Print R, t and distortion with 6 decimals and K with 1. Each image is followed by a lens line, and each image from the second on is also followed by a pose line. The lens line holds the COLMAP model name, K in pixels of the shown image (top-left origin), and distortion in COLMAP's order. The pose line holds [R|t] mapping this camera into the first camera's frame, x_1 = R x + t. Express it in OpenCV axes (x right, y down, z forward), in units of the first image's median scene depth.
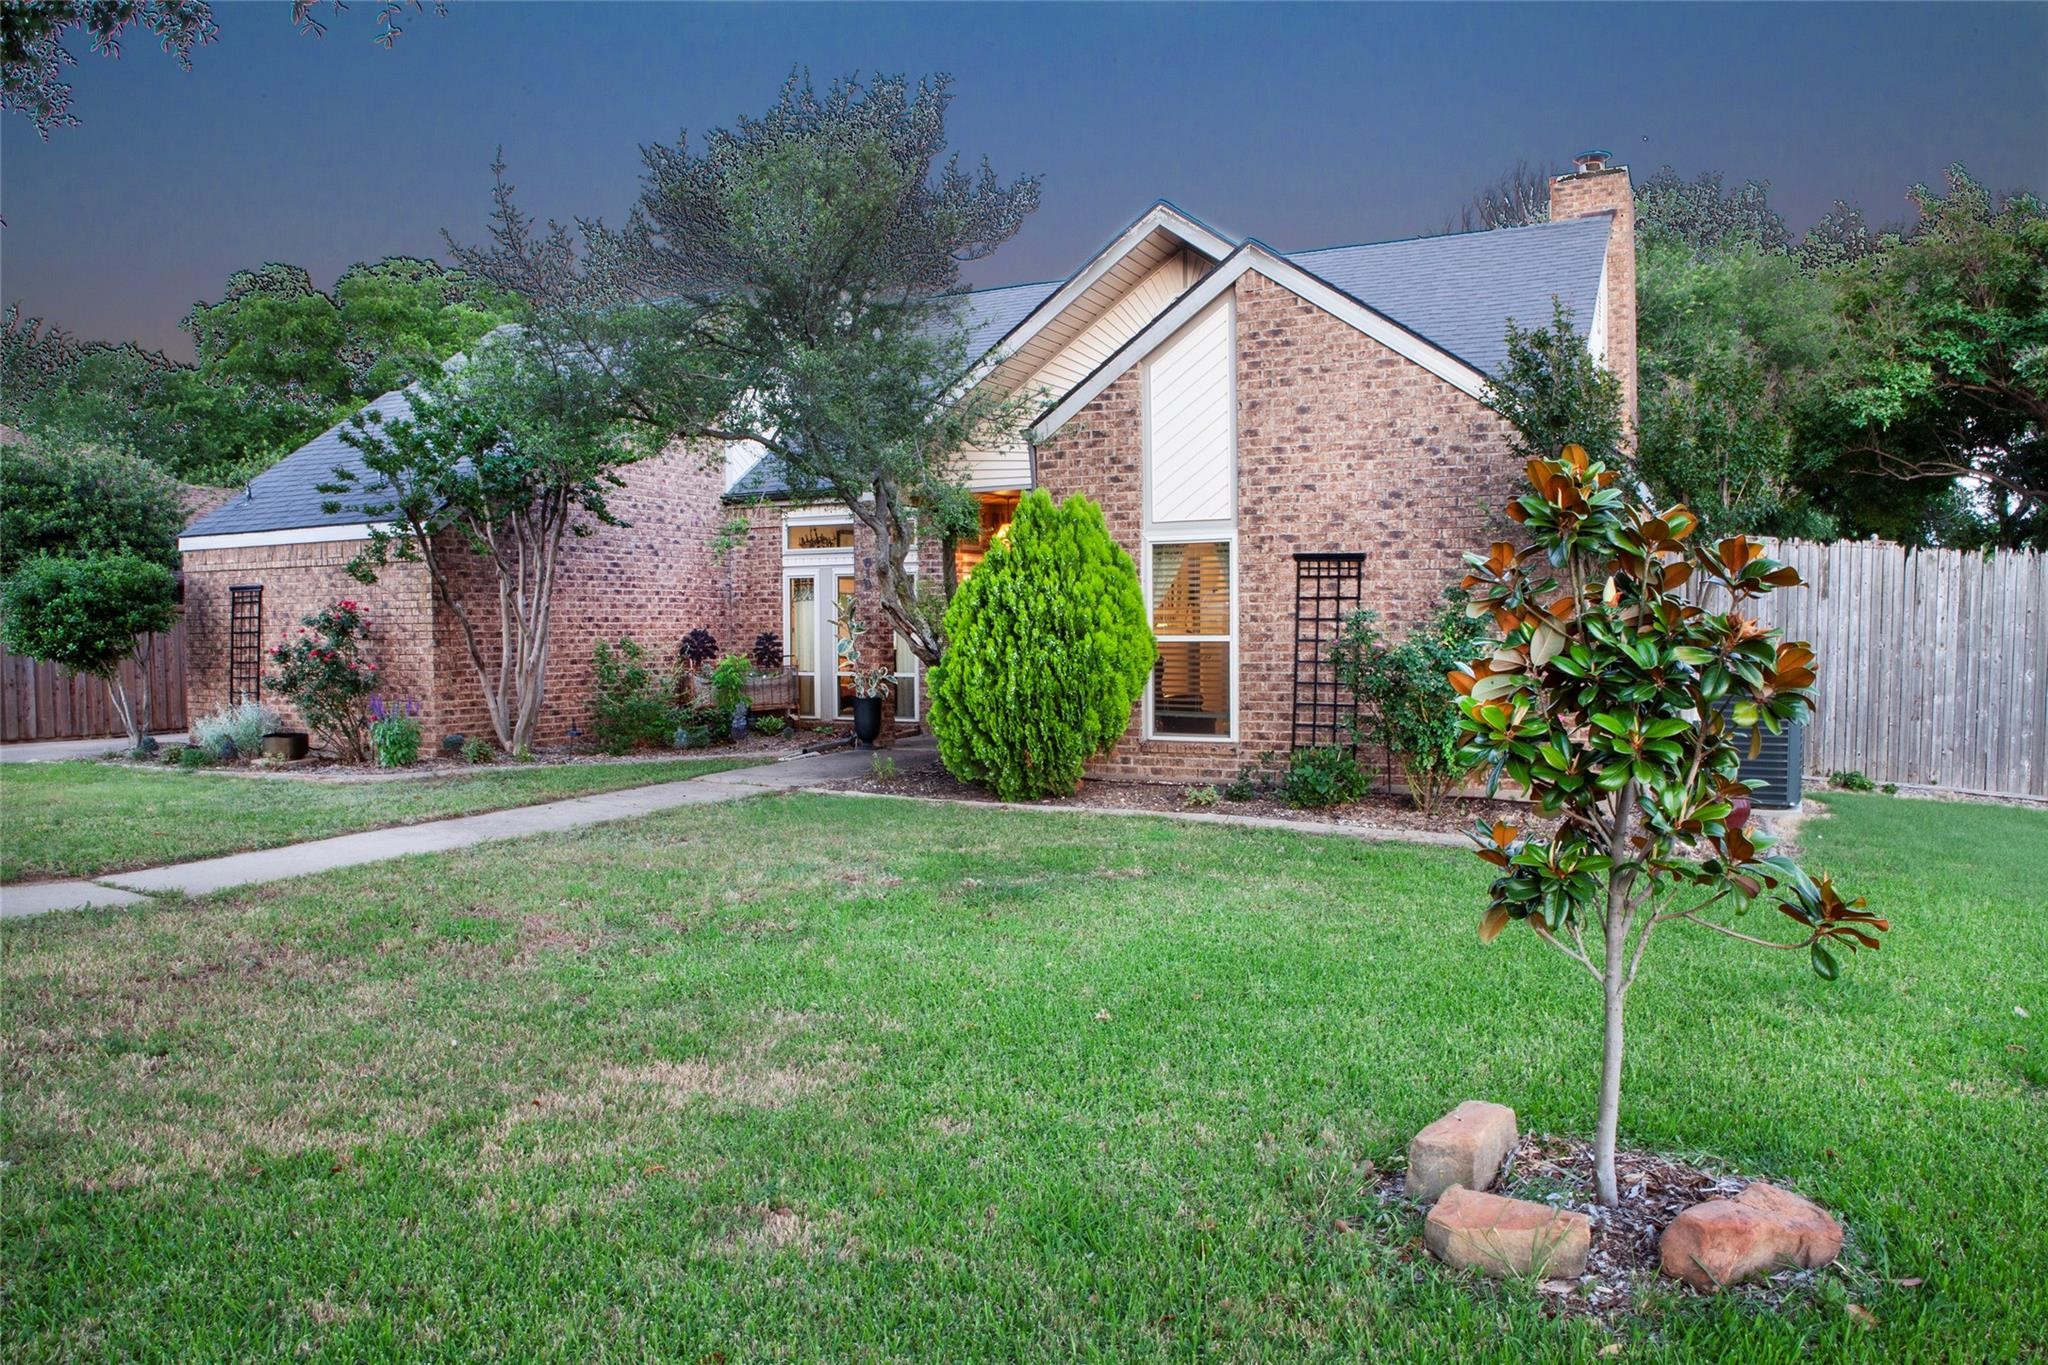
lens RADIAL K [[1402.7, 0, 1024.0], [0, 1402.7, 682.5], [0, 0, 1]] dist [-0.107991, 0.073789]
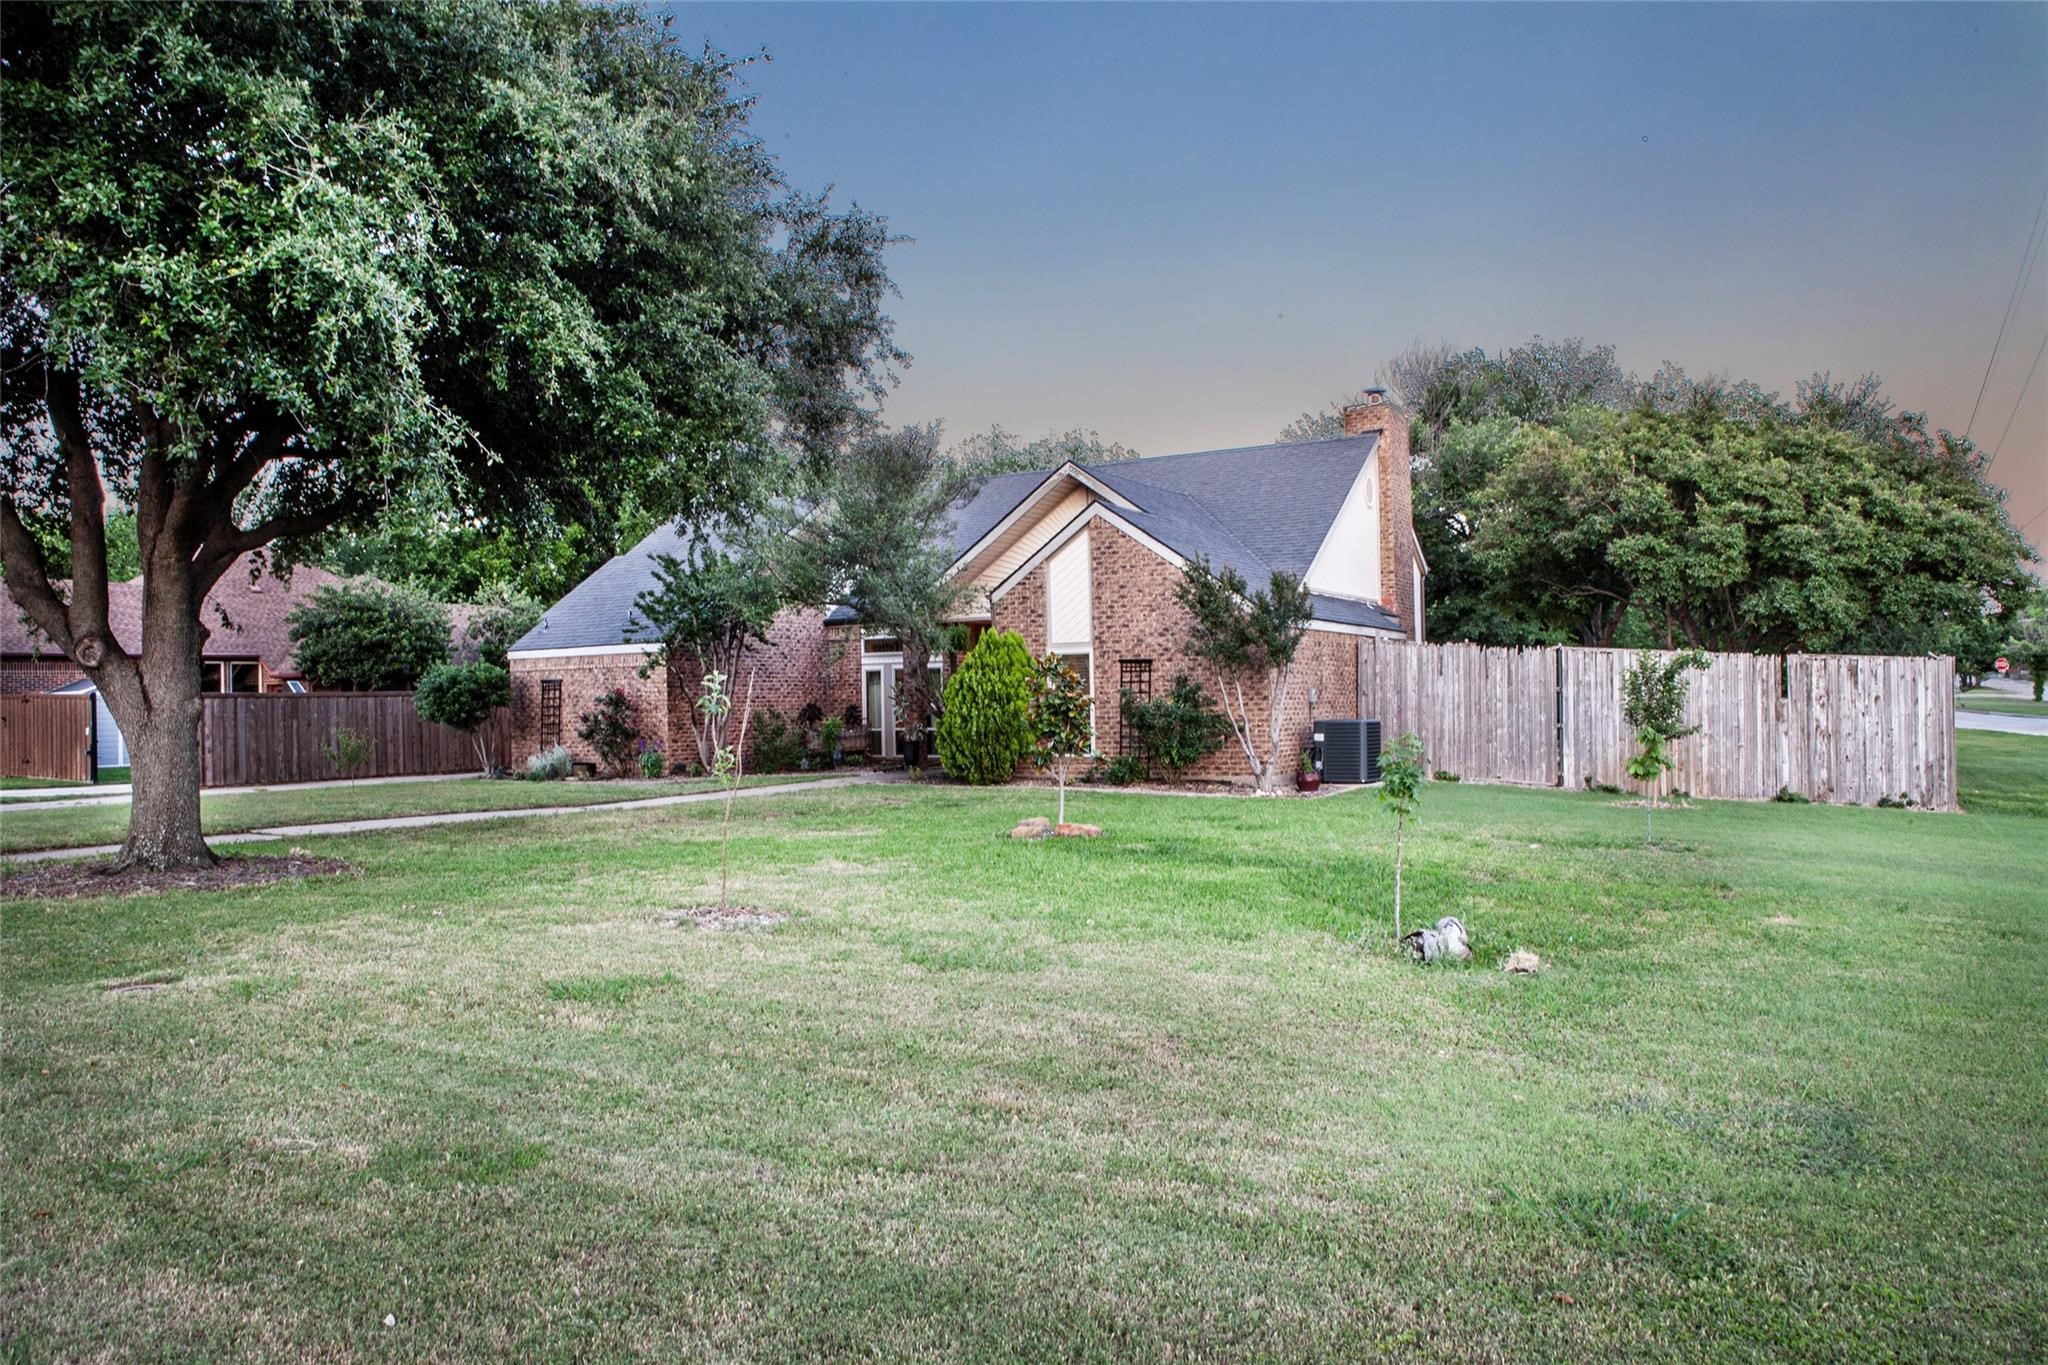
lens RADIAL K [[1402.7, 0, 1024.0], [0, 1402.7, 682.5], [0, 0, 1]] dist [-0.107991, 0.073789]
pose [[0.998402, -0.013452, -0.054877, 0.137909], [0.010546, 0.998544, -0.052898, 0.035639], [0.055509, 0.052235, 0.997091, -0.805301]]
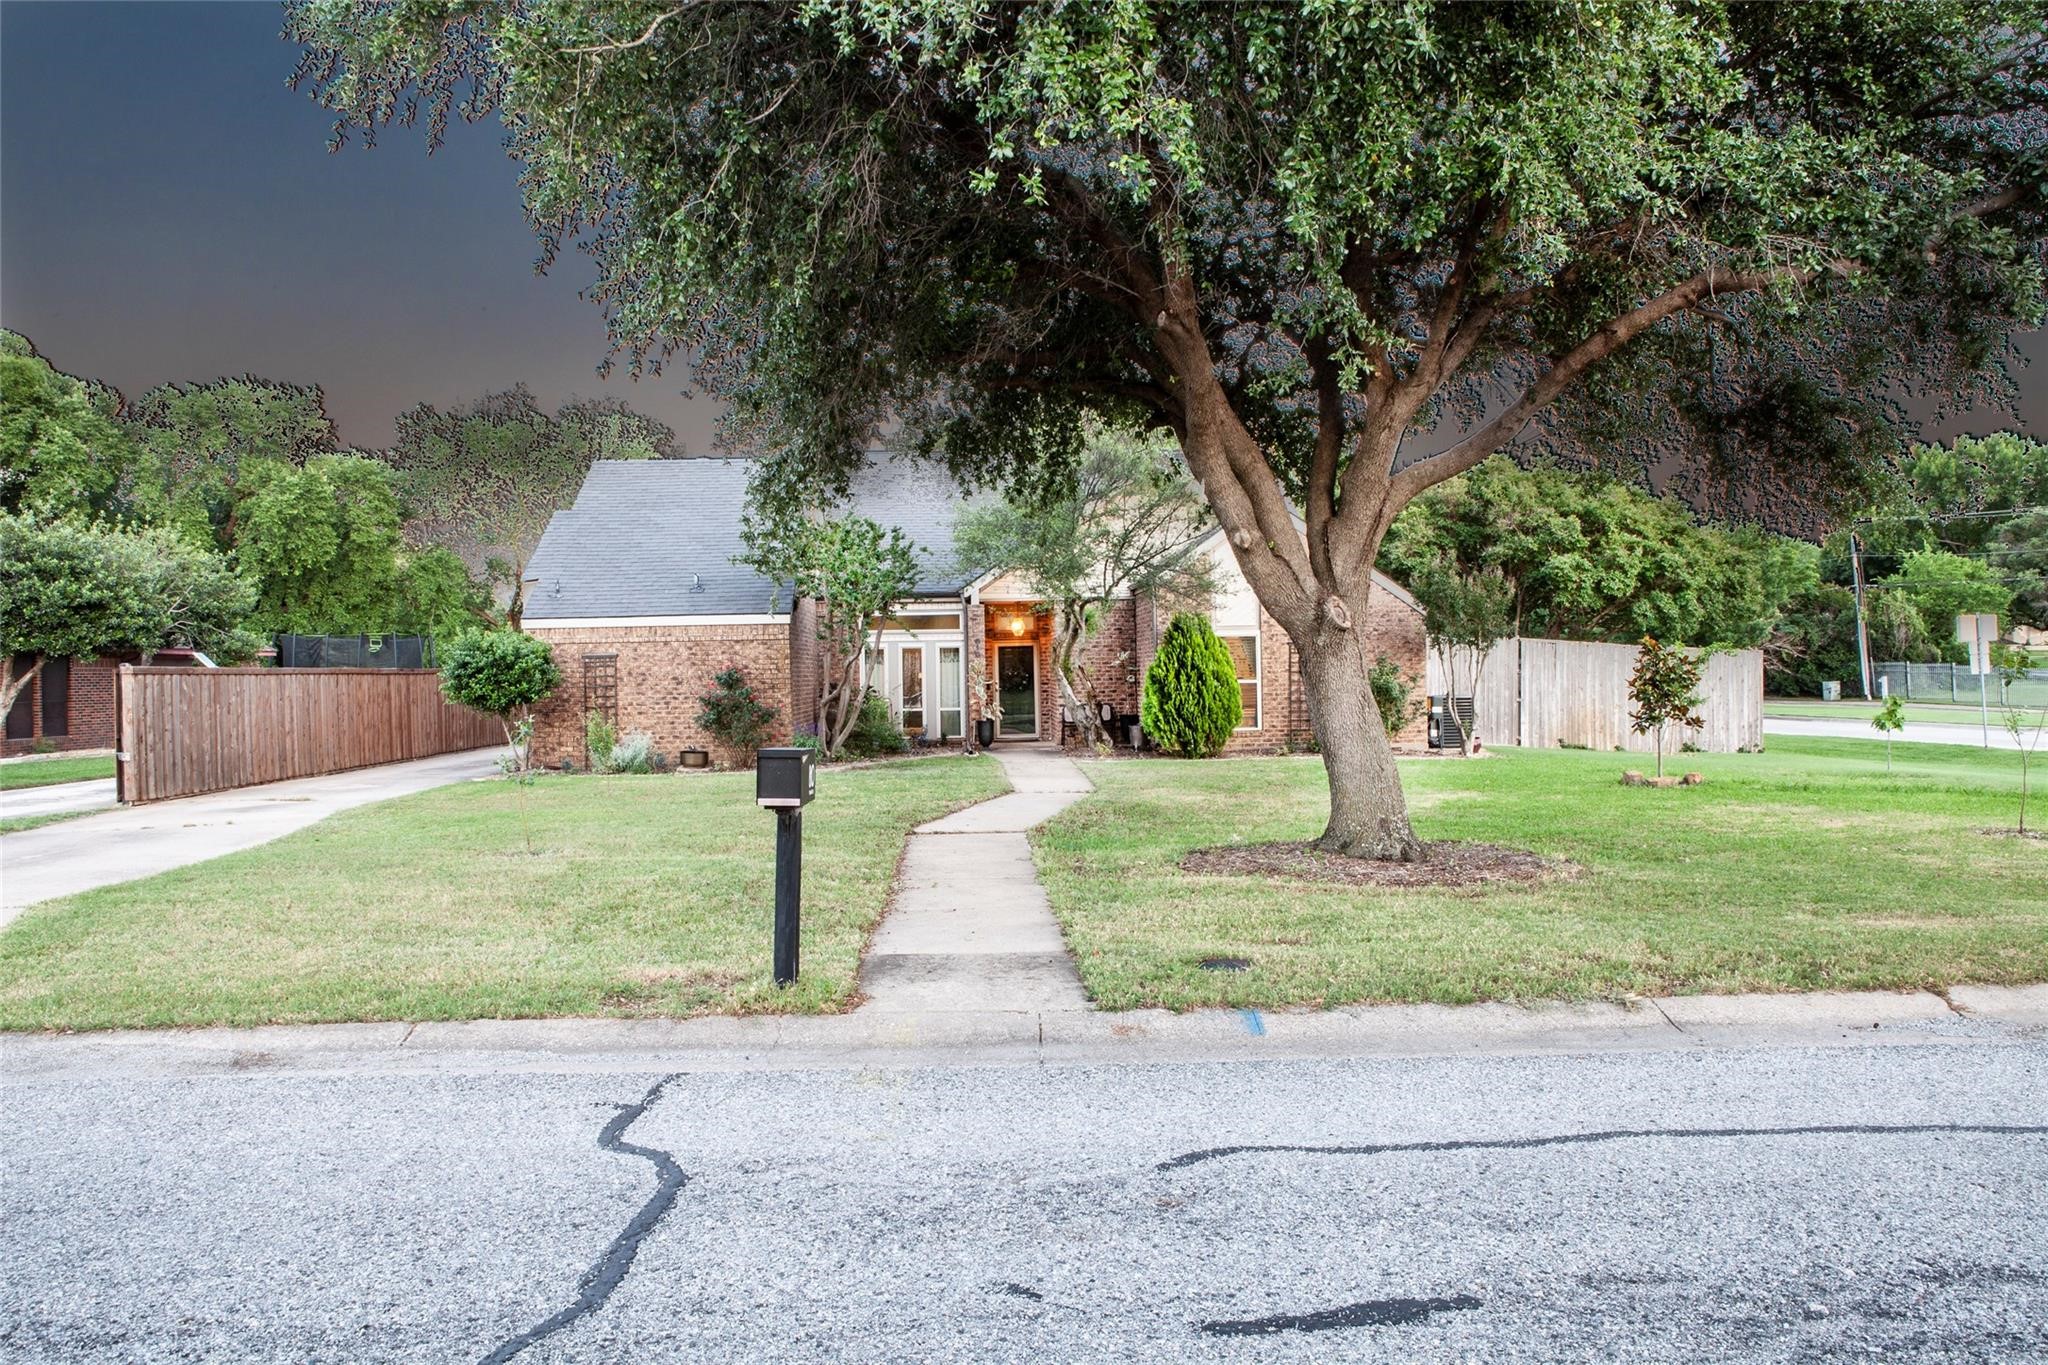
lens RADIAL K [[1402.7, 0, 1024.0], [0, 1402.7, 682.5], [0, 0, 1]] dist [-0.107991, 0.073789]
pose [[0.863259, -0.010886, 0.504644, -1.044300], [0.032221, 0.998917, -0.033569, 0.025841], [-0.503732, 0.045239, 0.862675, -0.559150]]
